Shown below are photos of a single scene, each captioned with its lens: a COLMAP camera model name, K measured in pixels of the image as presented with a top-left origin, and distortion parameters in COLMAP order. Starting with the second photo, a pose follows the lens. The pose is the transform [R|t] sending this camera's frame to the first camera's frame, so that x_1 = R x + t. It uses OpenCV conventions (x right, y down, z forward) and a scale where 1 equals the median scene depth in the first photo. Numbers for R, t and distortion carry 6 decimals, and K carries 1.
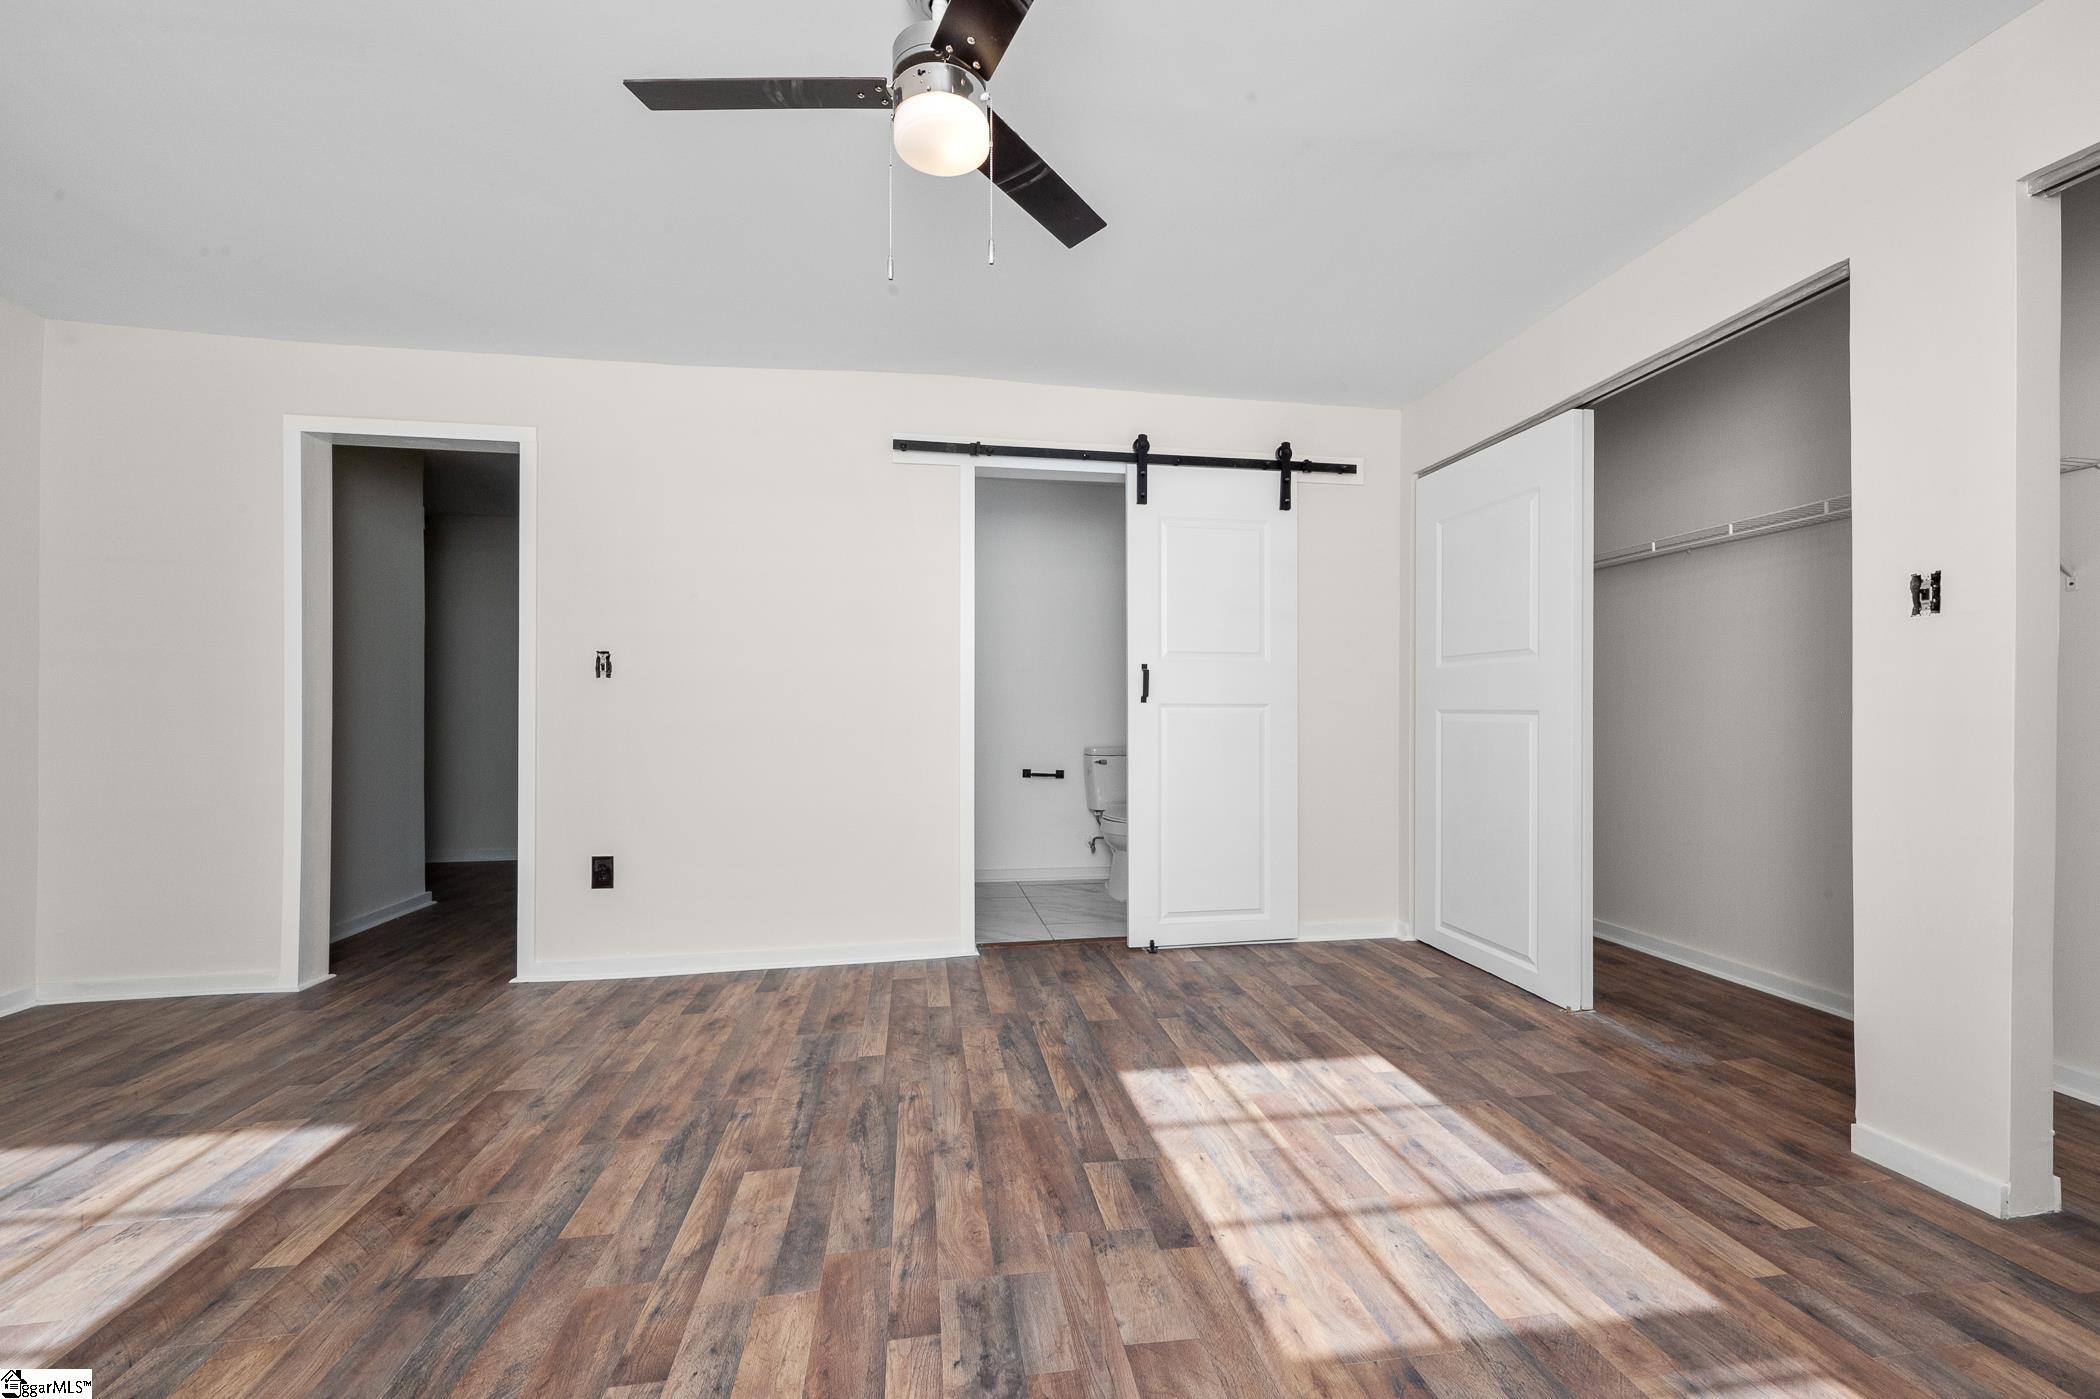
lens RADIAL K [[861.2, 0, 1054.4], [0, 861.2, 713.1], [0, 0, 1]] dist [-0.004622, 0.000528]
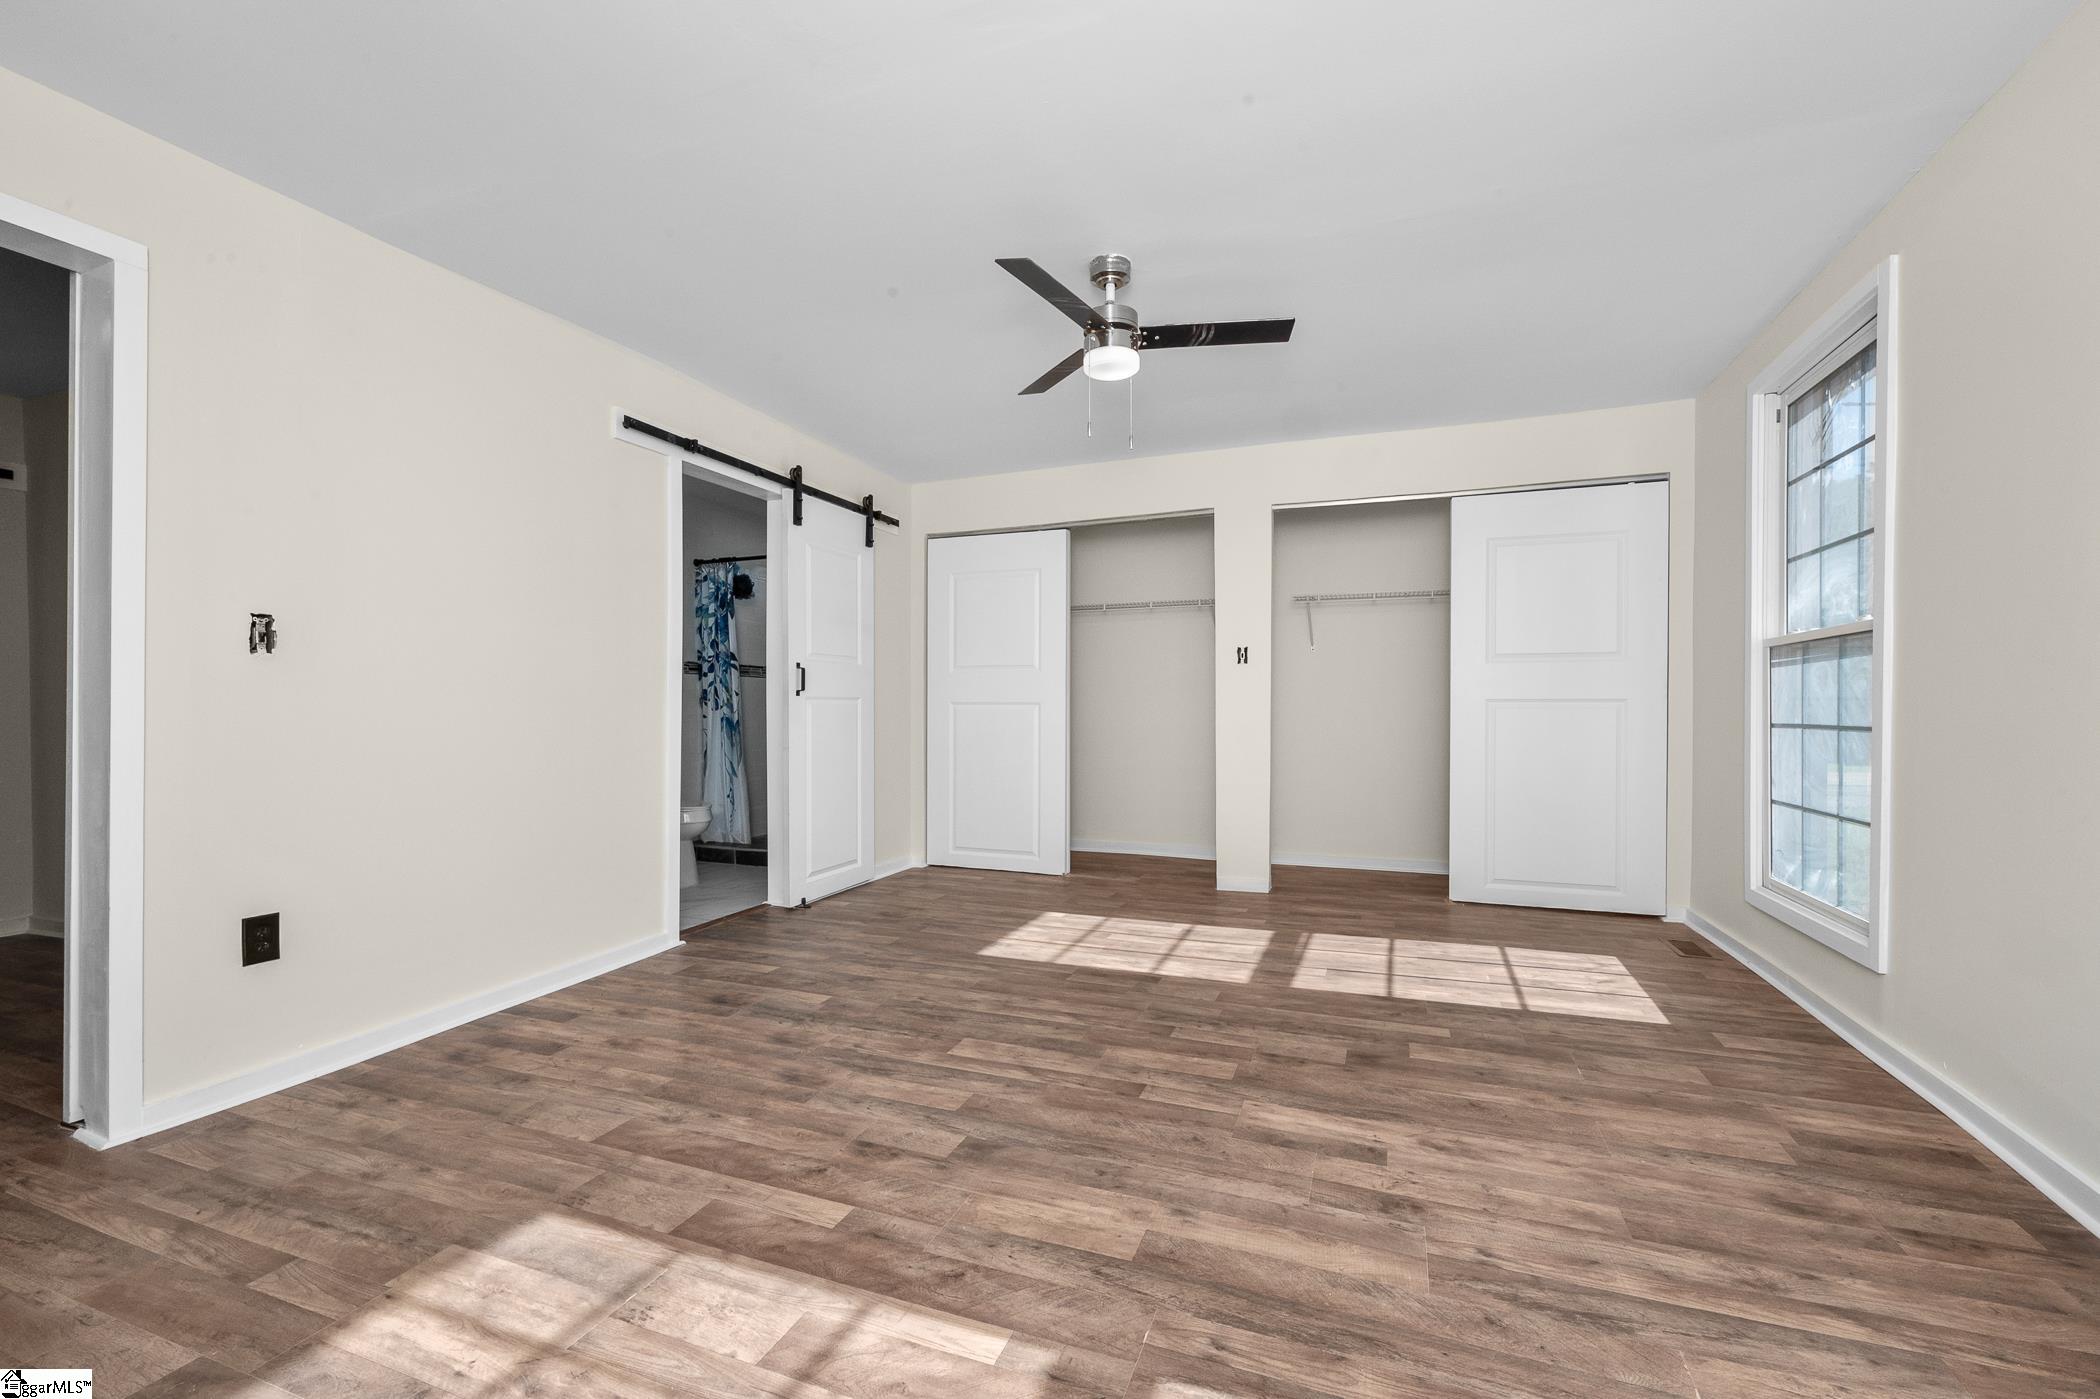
lens RADIAL K [[918.2, 0, 1045.8], [0, 918.2, 714.2], [0, 0, 1]] dist [-0.002673, 0.000566]
pose [[0.489415, -0.009031, 0.872004, -1.377803], [0.003051, 0.999958, 0.008644, 0.005280], [-0.872046, -0.001570, 0.489422, 0.168926]]
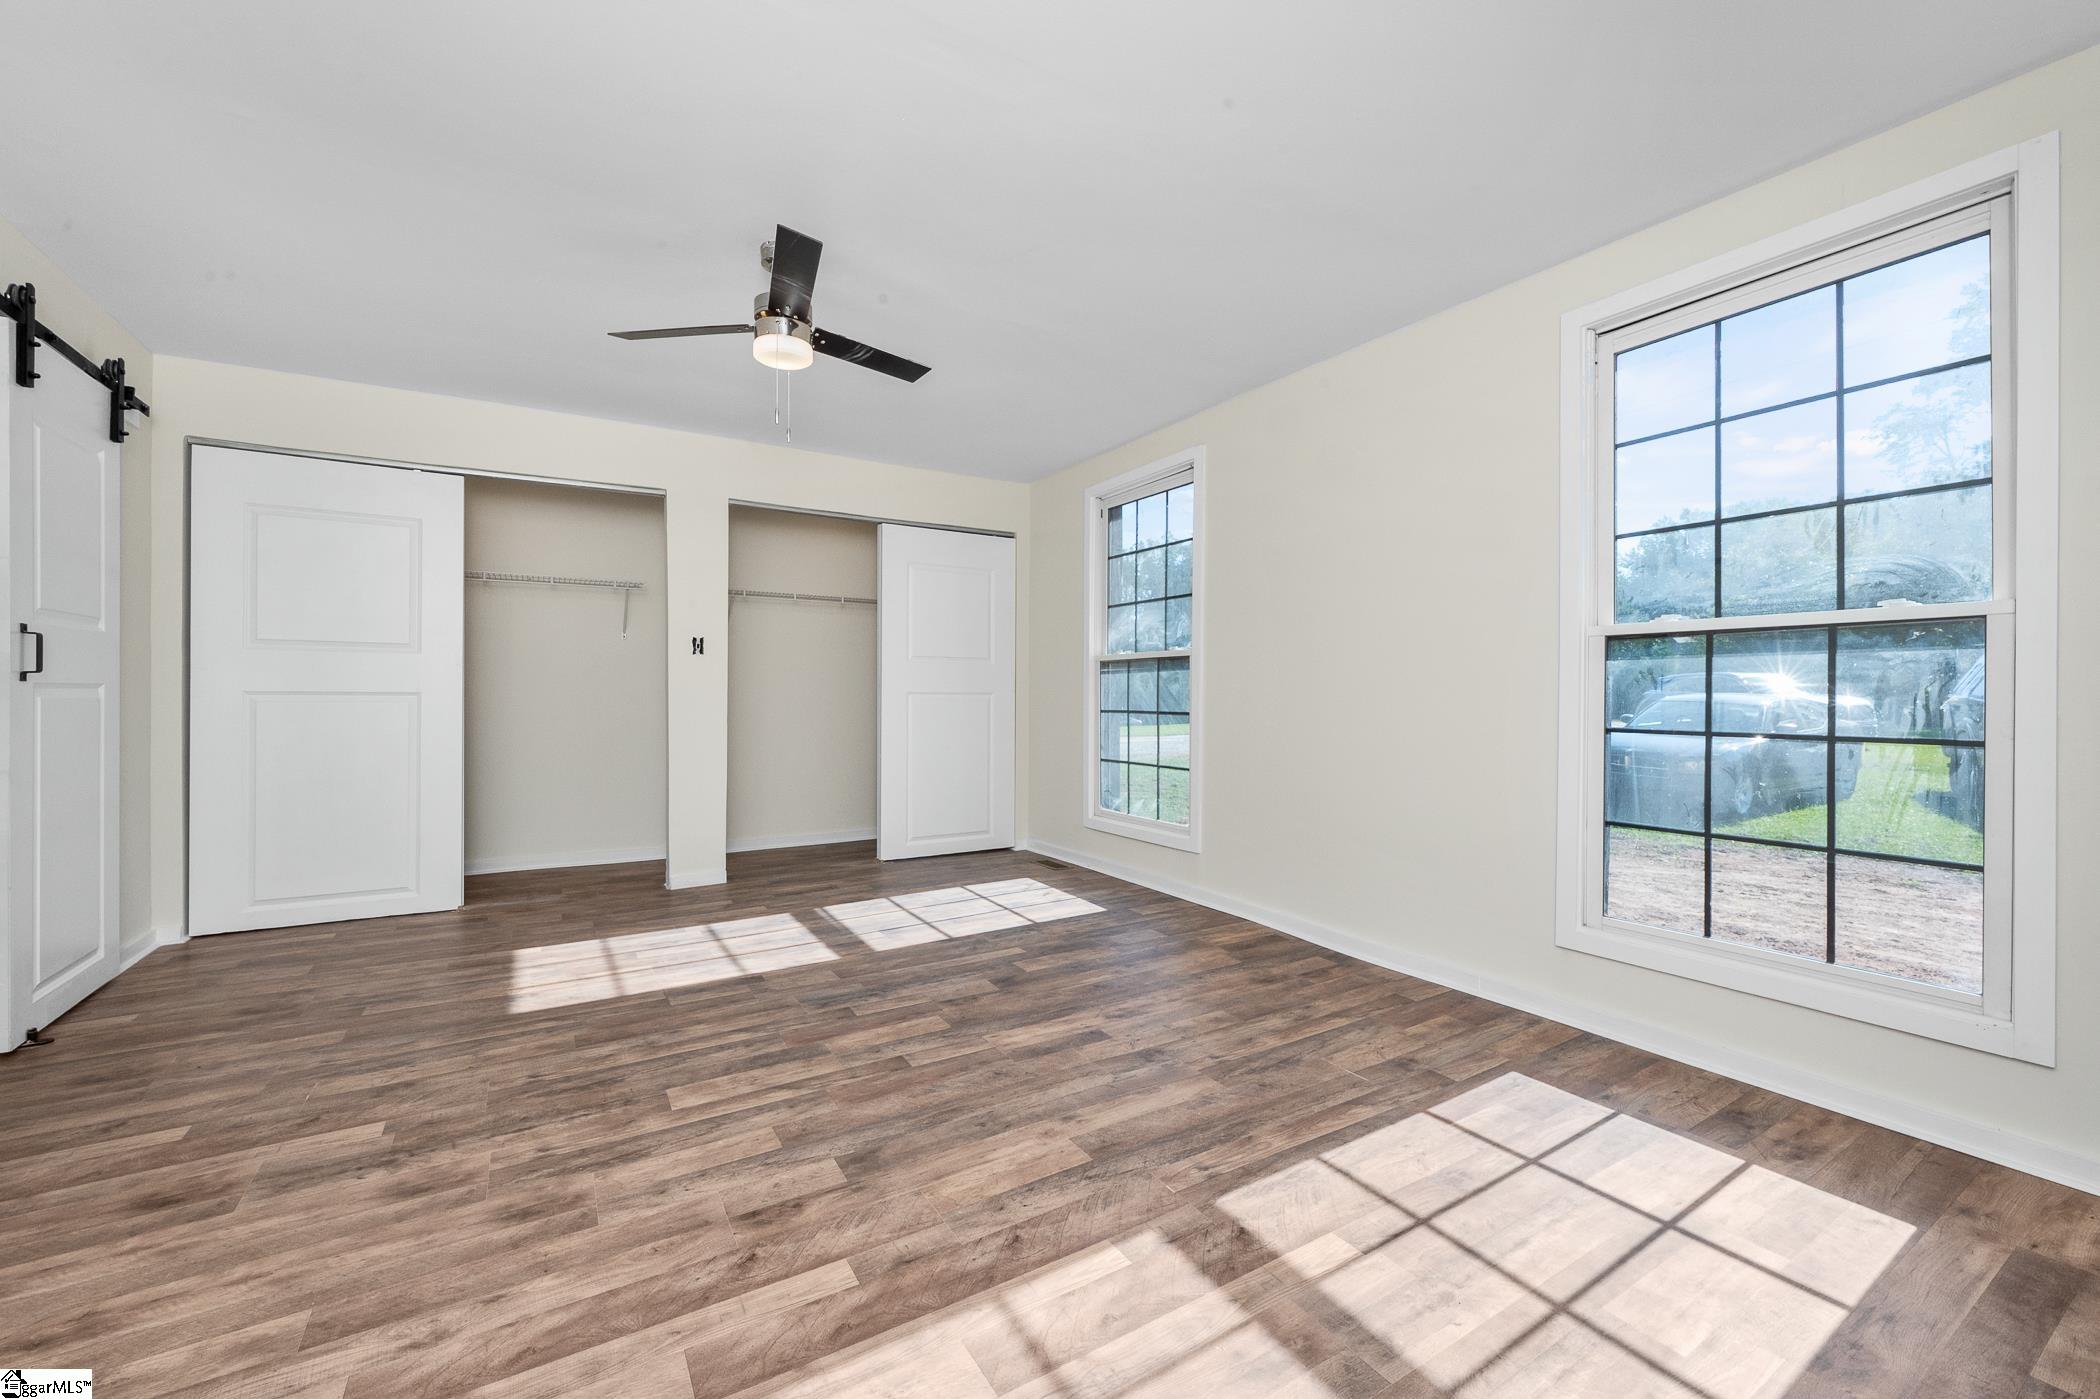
lens RADIAL K [[861.2, 0, 1108.1], [0, 861.2, 702.1], [0, 0, 1]] dist [-0.004622, 0.000528]
pose [[-0.443350, -0.012248, 0.896265, -1.475664], [-0.003445, 0.999923, 0.011960, -0.011569], [-0.896342, 0.002215, -0.443358, 0.905157]]
